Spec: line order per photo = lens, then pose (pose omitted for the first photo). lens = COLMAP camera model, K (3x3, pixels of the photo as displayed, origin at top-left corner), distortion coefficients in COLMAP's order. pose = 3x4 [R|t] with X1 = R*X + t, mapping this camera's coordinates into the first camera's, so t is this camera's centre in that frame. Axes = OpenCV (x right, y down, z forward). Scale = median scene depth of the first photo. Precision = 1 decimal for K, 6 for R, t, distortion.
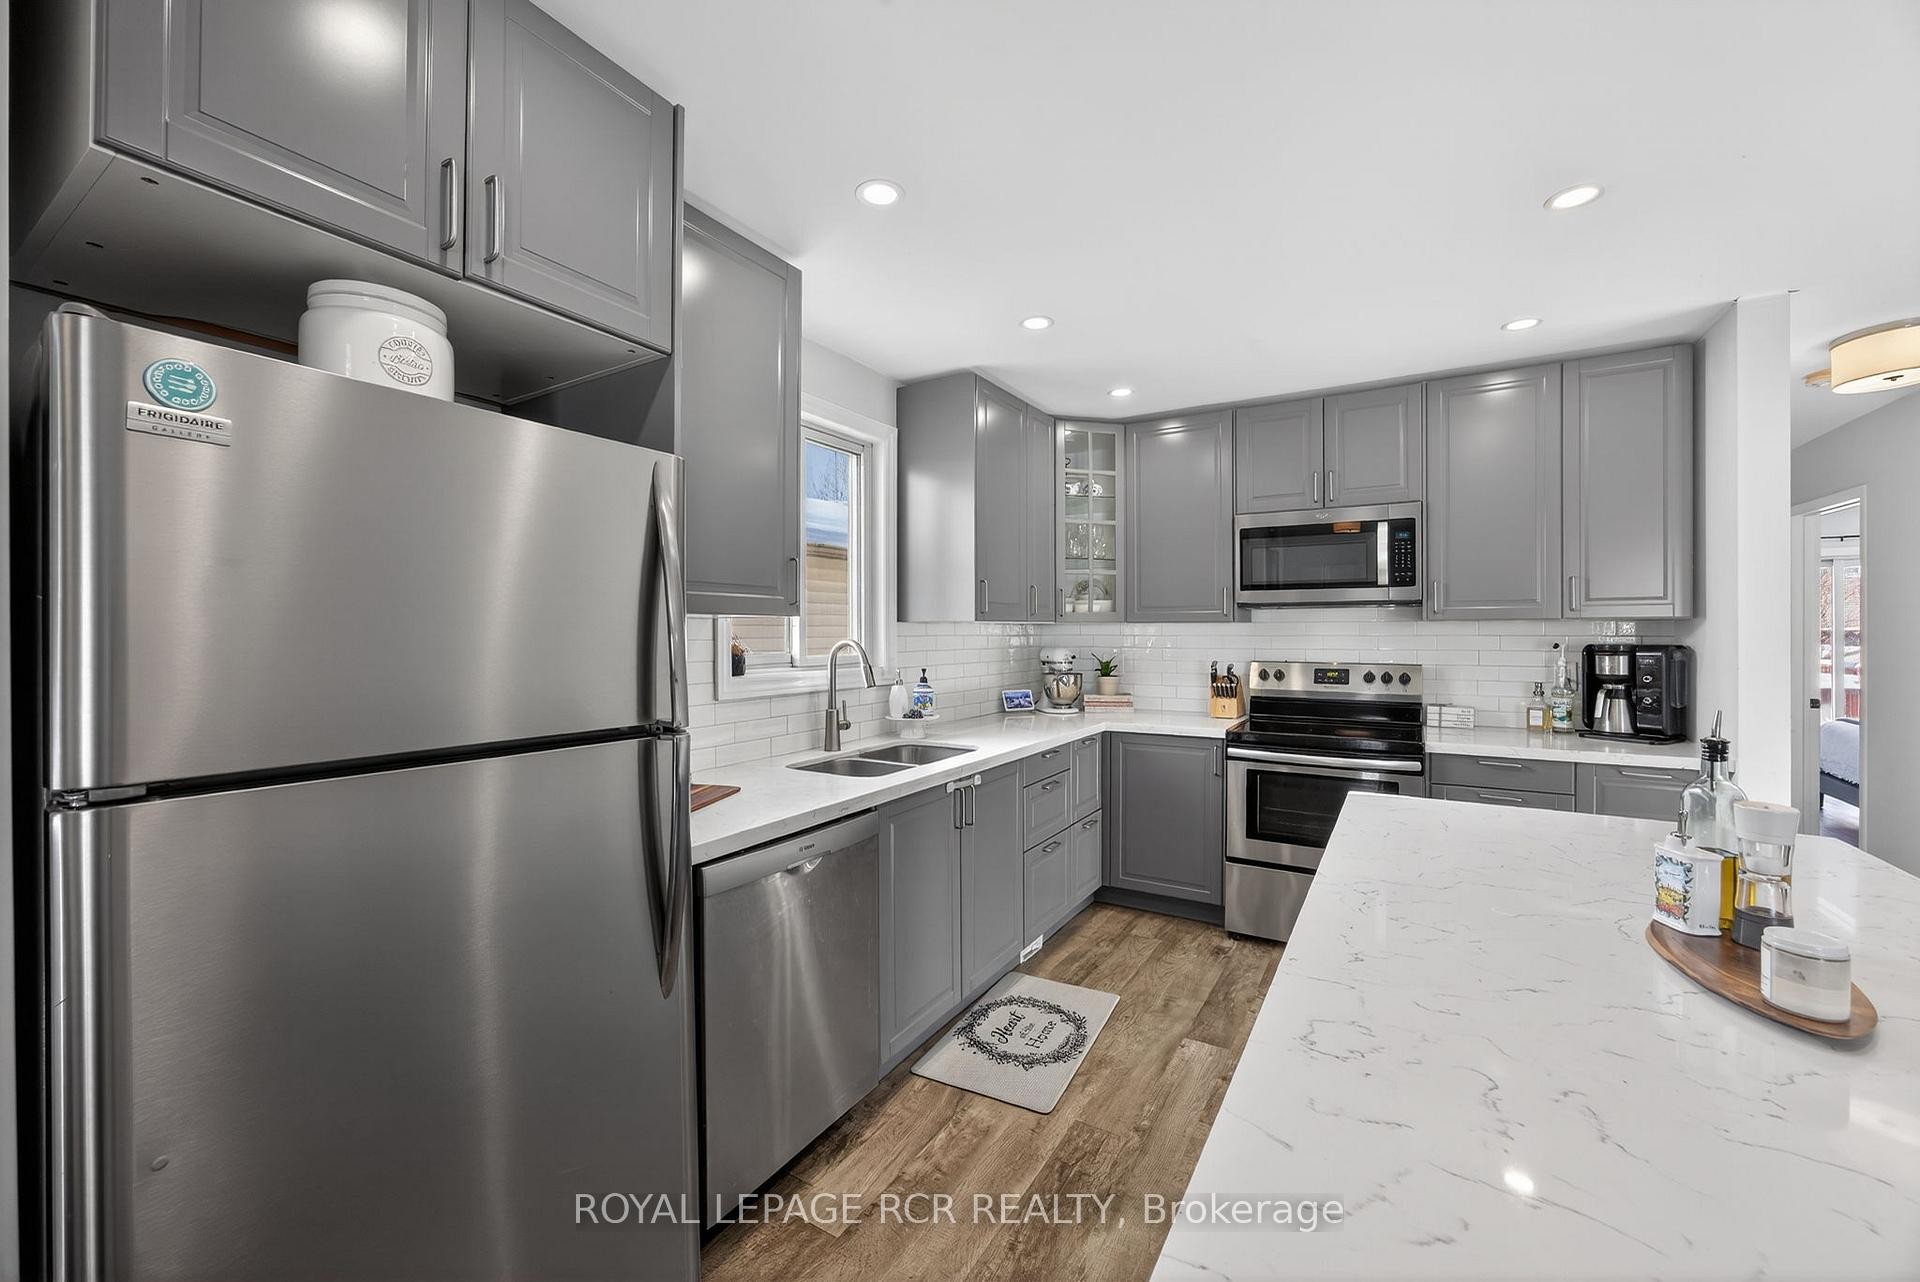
lens RADIAL K [[750.8, 0, 971.5], [0, 750.8, 623.9], [0, 0, 1]] dist [-0.001685, 0.000032]
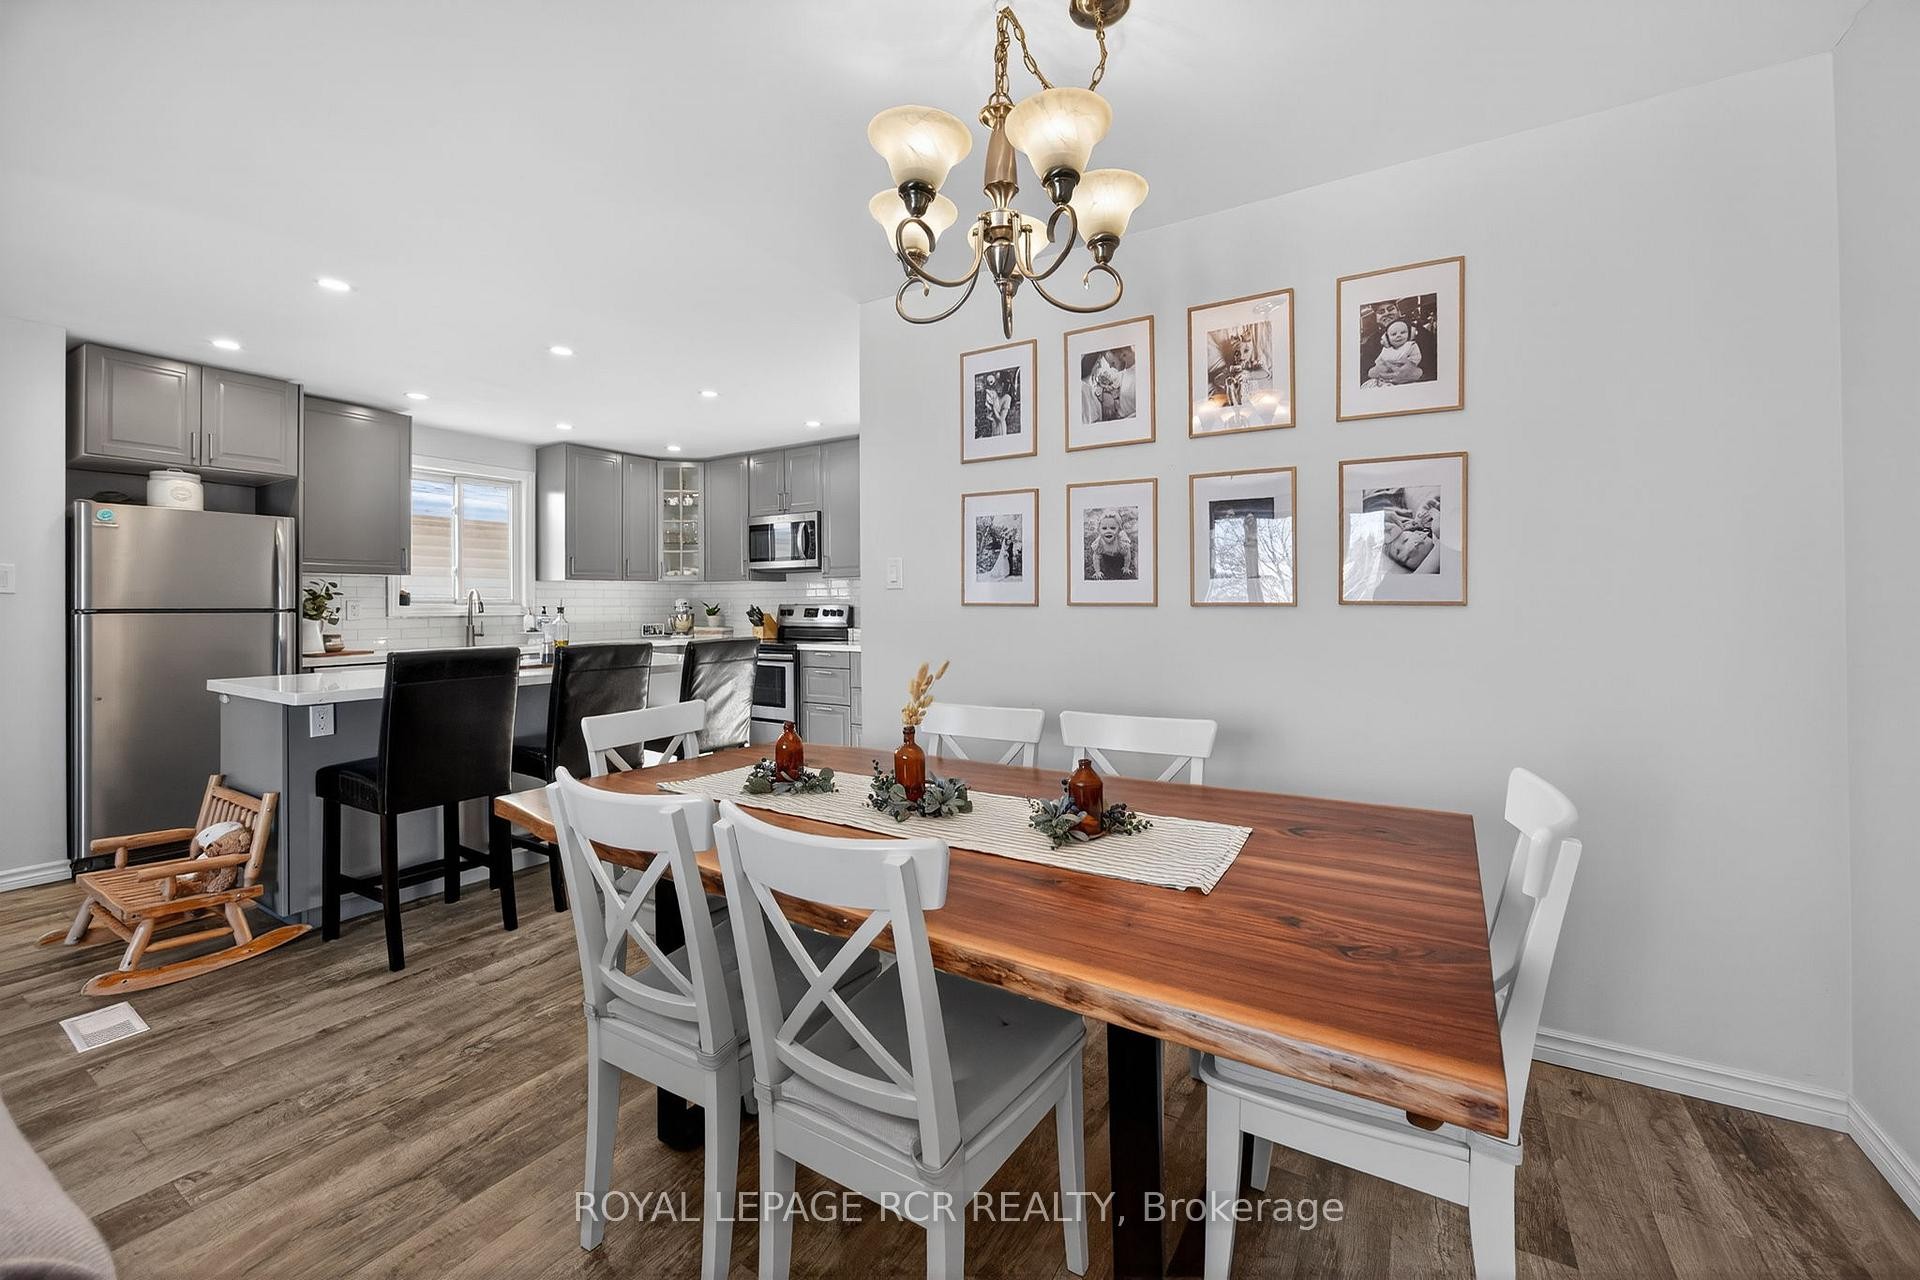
lens RADIAL K [[759.8, 0, 964.0], [0, 759.8, 592.9], [0, 0, 1]] dist [-0.001572, 0.000124]
pose [[0.999641, -0.004213, -0.026448, 0.995785], [0.004086, 0.999980, -0.004842, 0.040911], [0.026468, 0.004732, 0.999638, -0.803658]]
